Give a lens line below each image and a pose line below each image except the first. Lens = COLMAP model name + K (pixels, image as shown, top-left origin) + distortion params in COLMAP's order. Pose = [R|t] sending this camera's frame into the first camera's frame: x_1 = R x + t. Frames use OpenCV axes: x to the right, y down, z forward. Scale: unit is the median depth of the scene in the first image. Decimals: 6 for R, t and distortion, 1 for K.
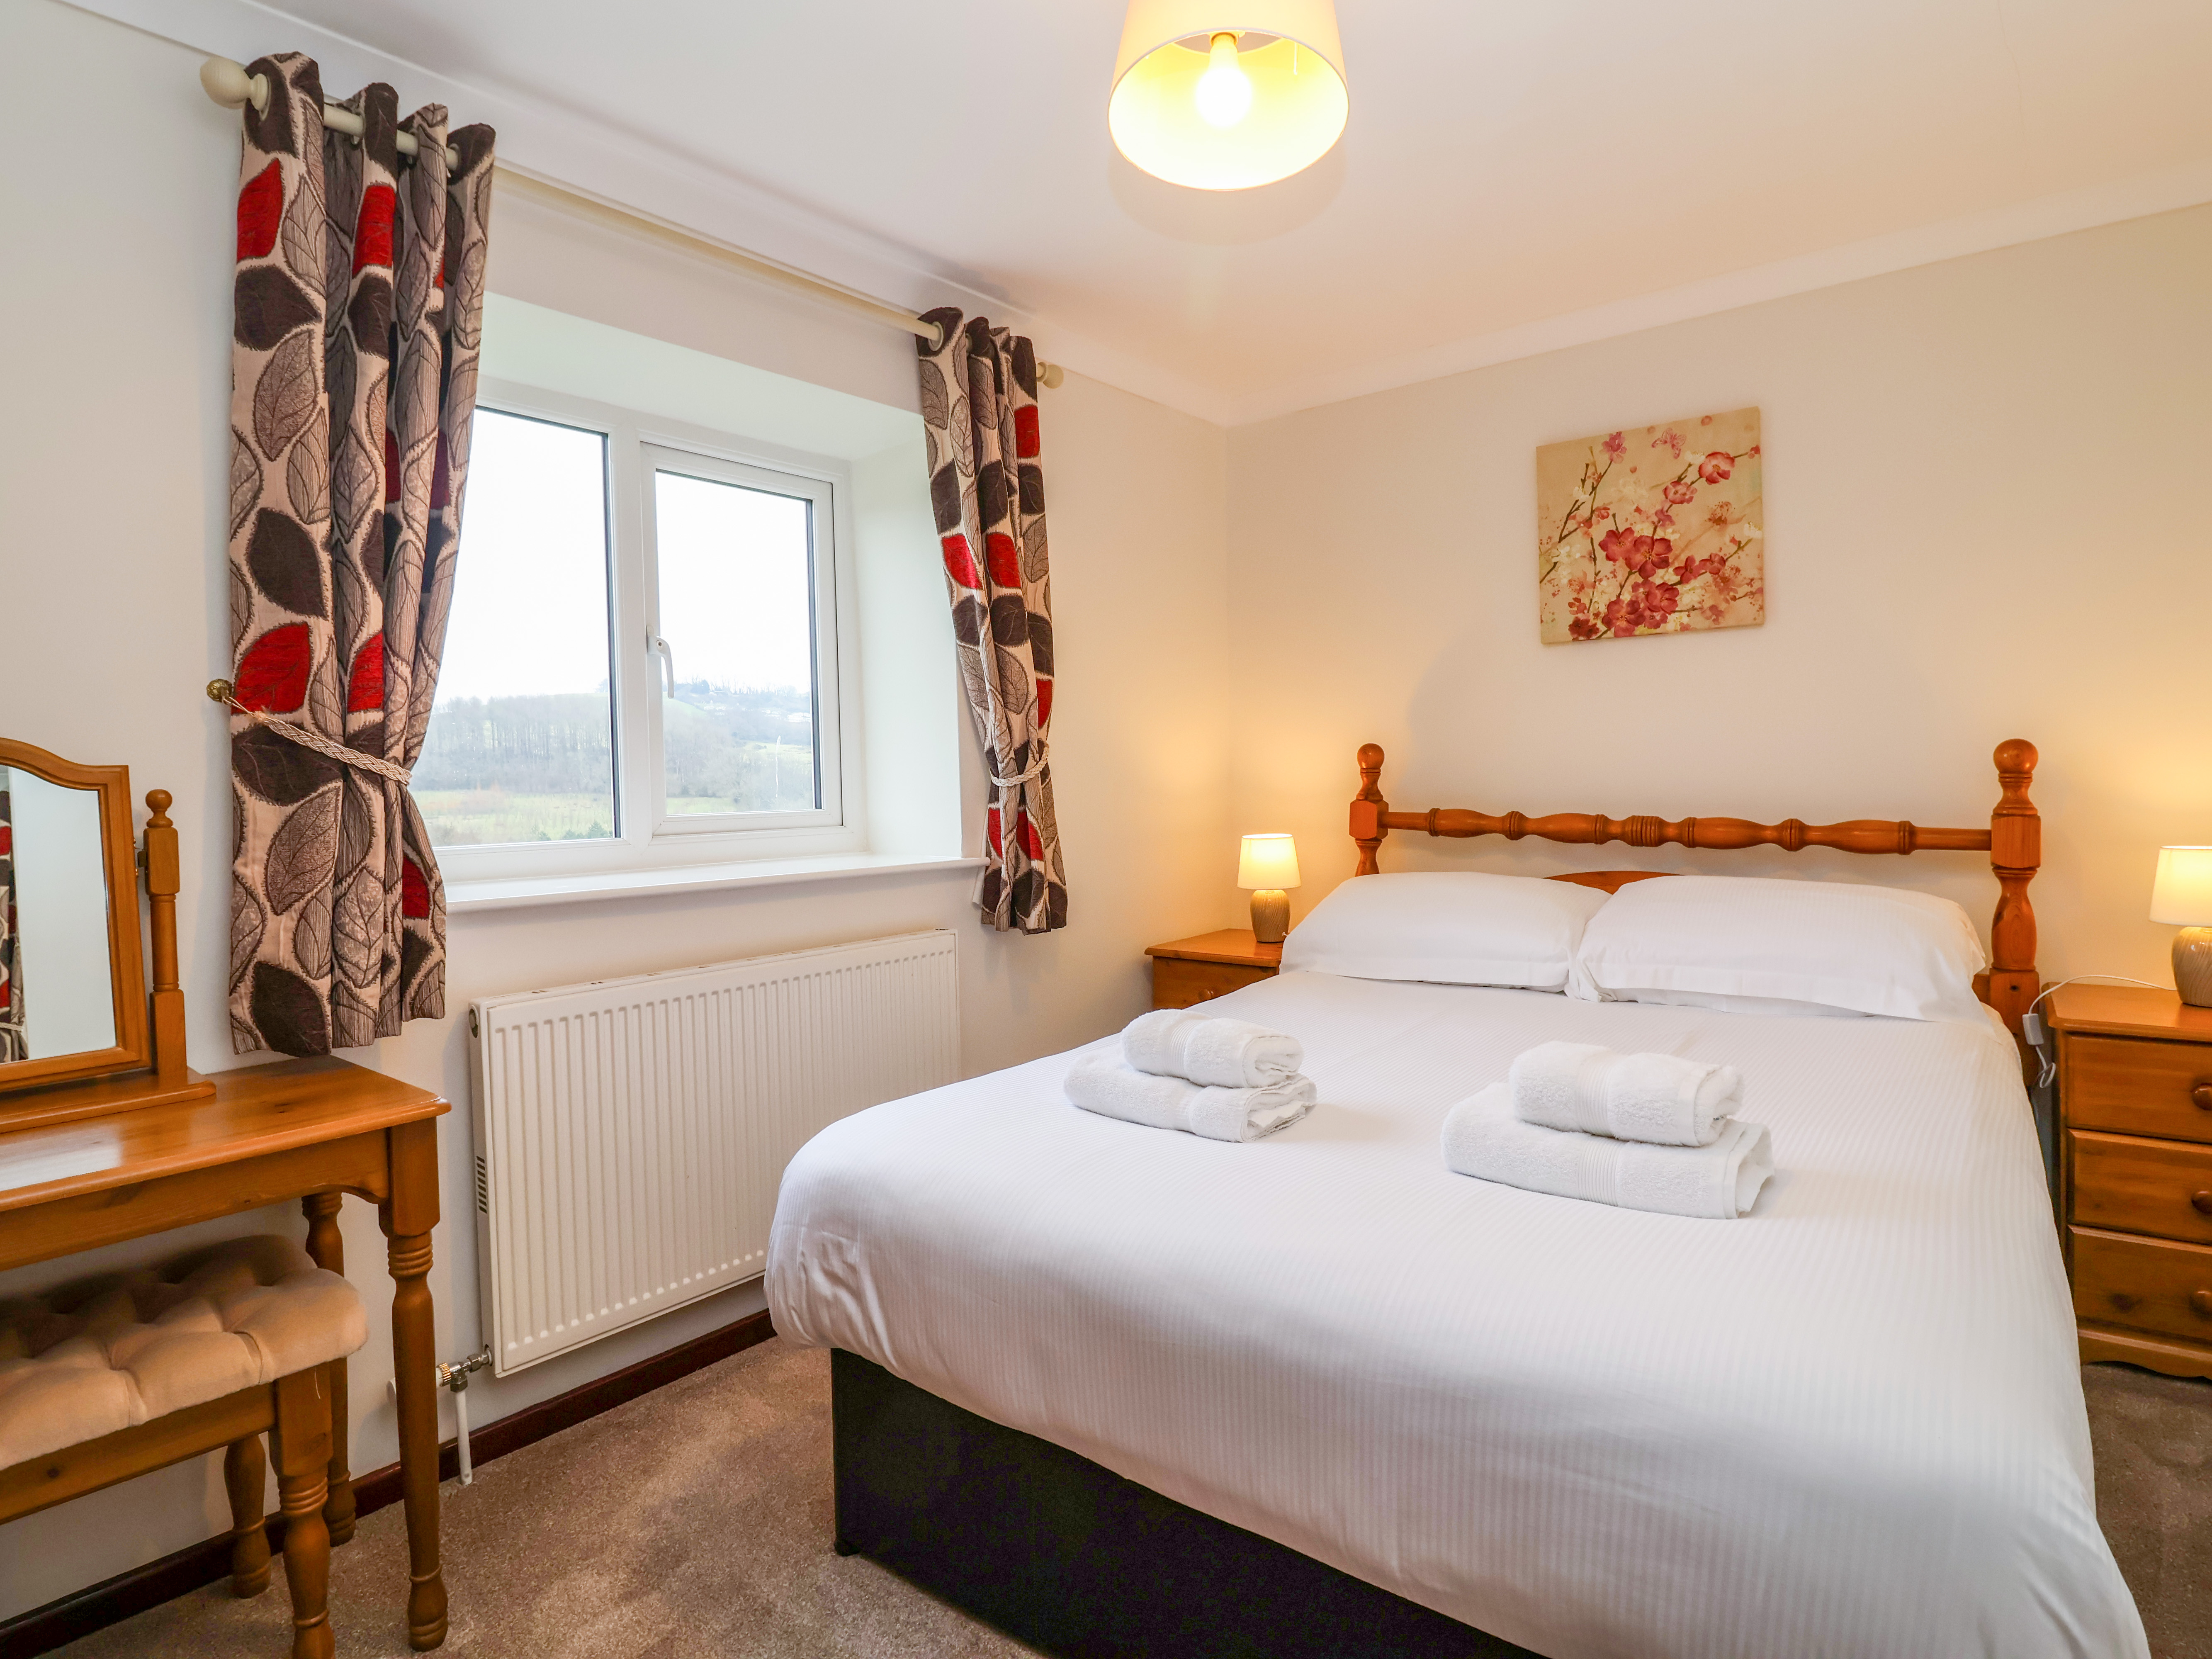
lens RADIAL K [[1151.3, 0, 1121.8], [0, 1151.3, 809.0], [0, 0, 1]] dist [0.001130, -0.013178]
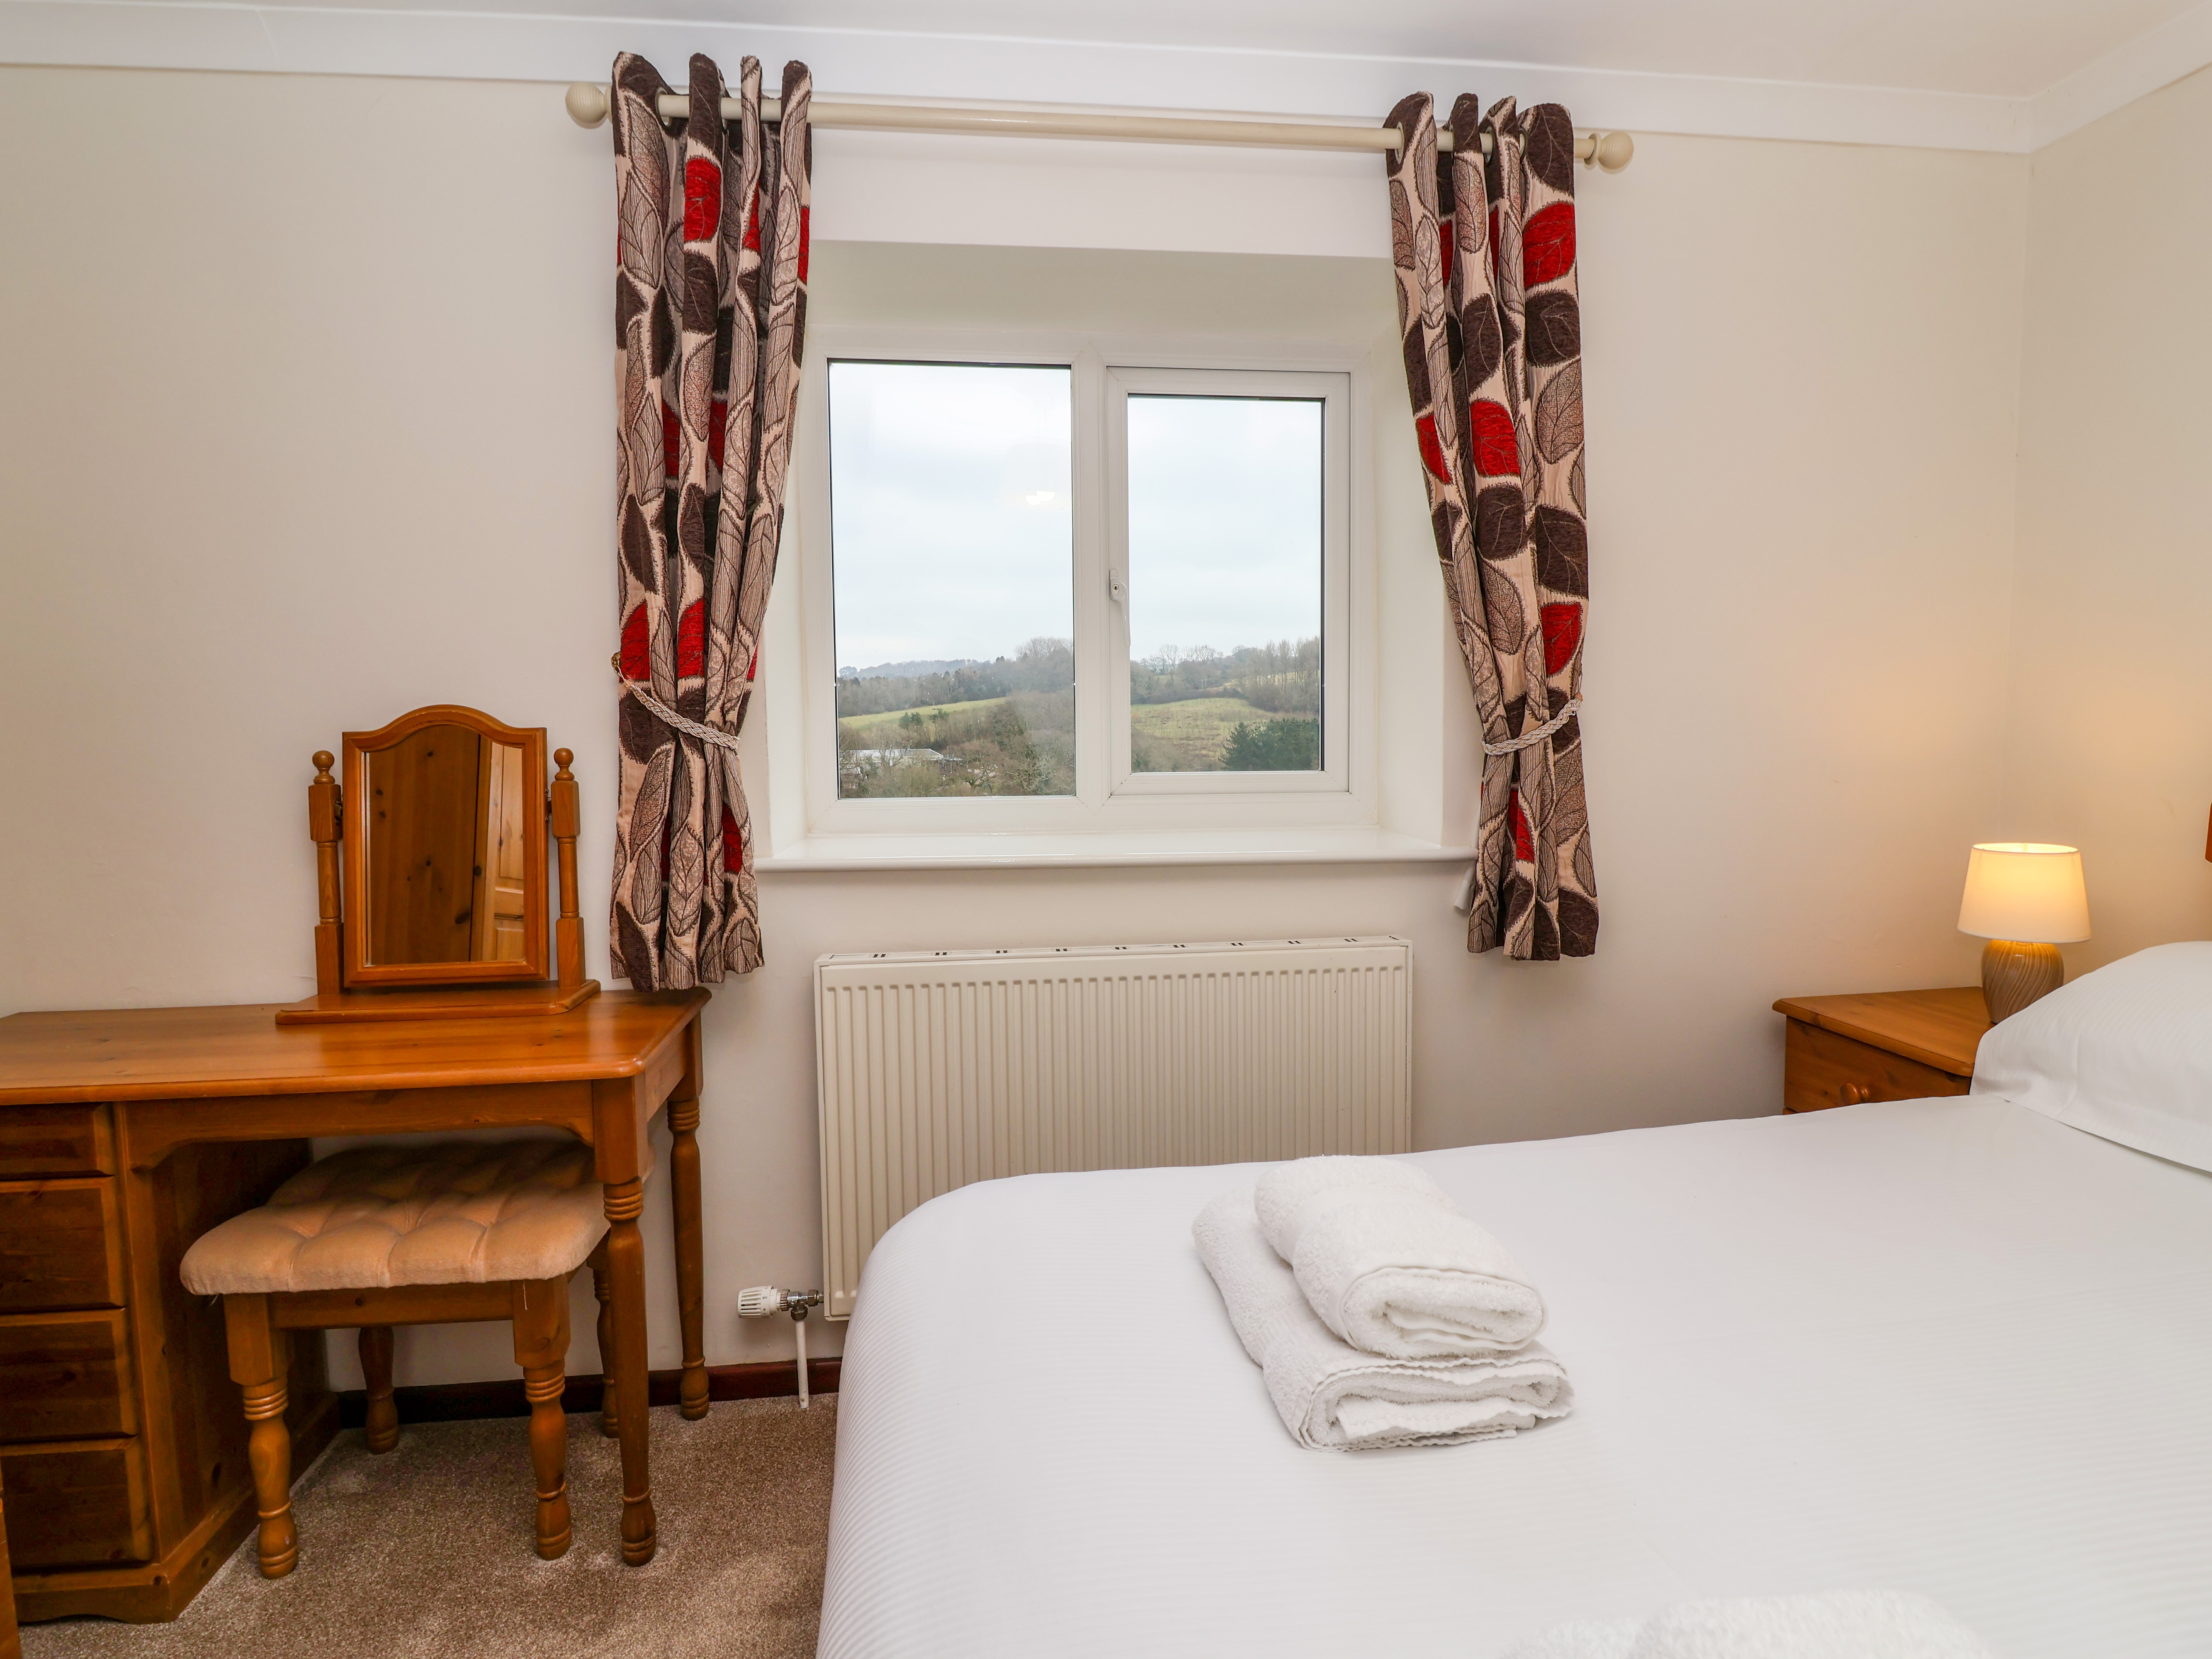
lens RADIAL K [[1151.3, 0, 1108.9], [0, 1151.3, 807.8], [0, 0, 1]] dist [0.001130, -0.013178]
pose [[0.724343, 0.067003, -0.686177, 0.232443], [-0.025391, 0.997184, 0.070569, -0.032636], [0.688972, -0.033694, 0.724004, 0.317949]]
